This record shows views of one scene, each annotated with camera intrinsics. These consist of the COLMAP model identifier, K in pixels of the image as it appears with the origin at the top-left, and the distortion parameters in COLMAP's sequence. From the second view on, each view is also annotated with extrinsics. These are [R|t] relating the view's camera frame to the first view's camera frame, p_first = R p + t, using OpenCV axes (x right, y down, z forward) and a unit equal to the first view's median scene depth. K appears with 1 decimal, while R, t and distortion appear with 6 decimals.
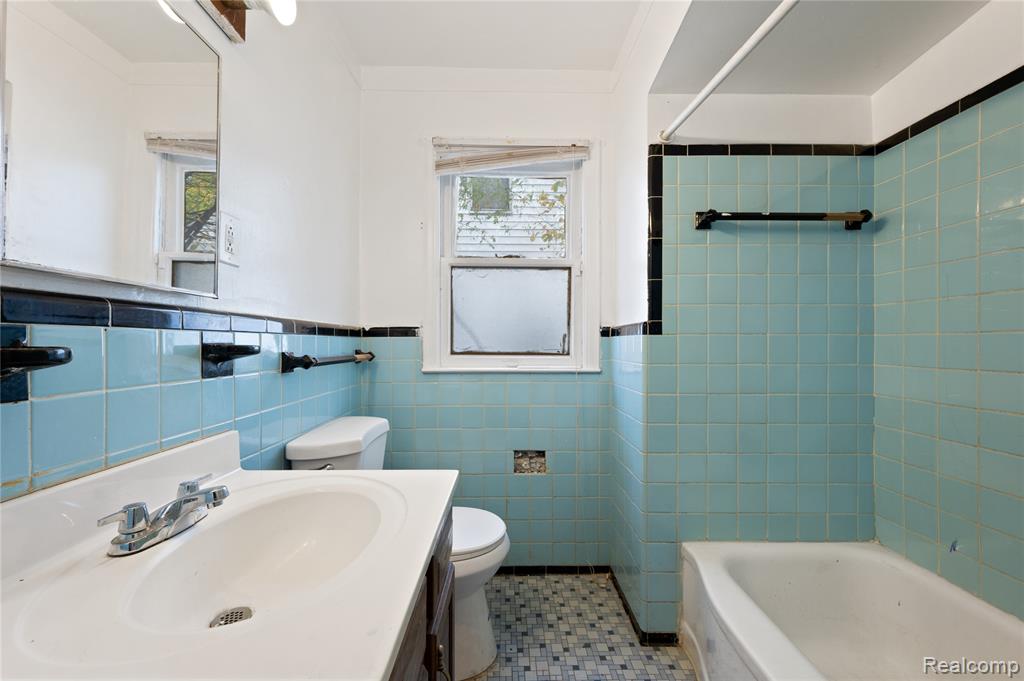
lens RADIAL K [[401.4, 0, 499.9], [0, 401.4, 341.6], [0, 0, 1]] dist [-0.000374, -0.000487]
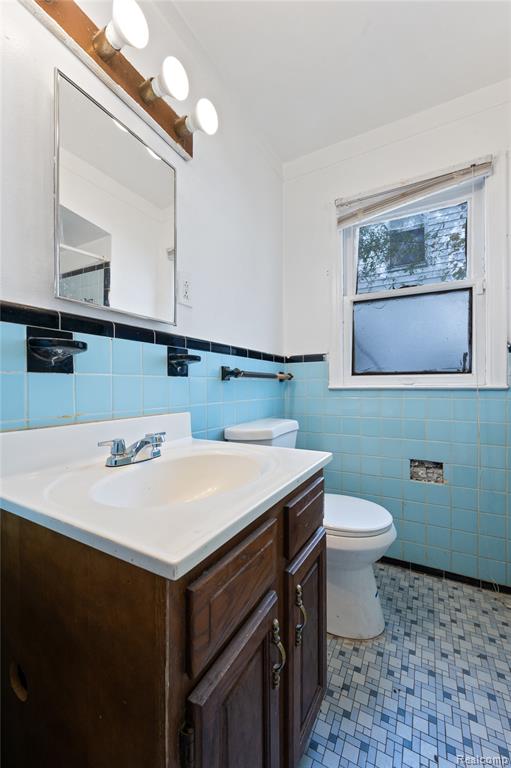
lens RADIAL K [[301.1, 0, 255.5], [0, 301.1, 384.0], [0, 0, 1]] dist [-0.000374, -0.000487]
pose [[0.873574, -0.002776, -0.486684, 0.069765], [0.004693, 0.999985, 0.002721, 0.059345], [0.486669, -0.004661, 0.873574, 0.060224]]
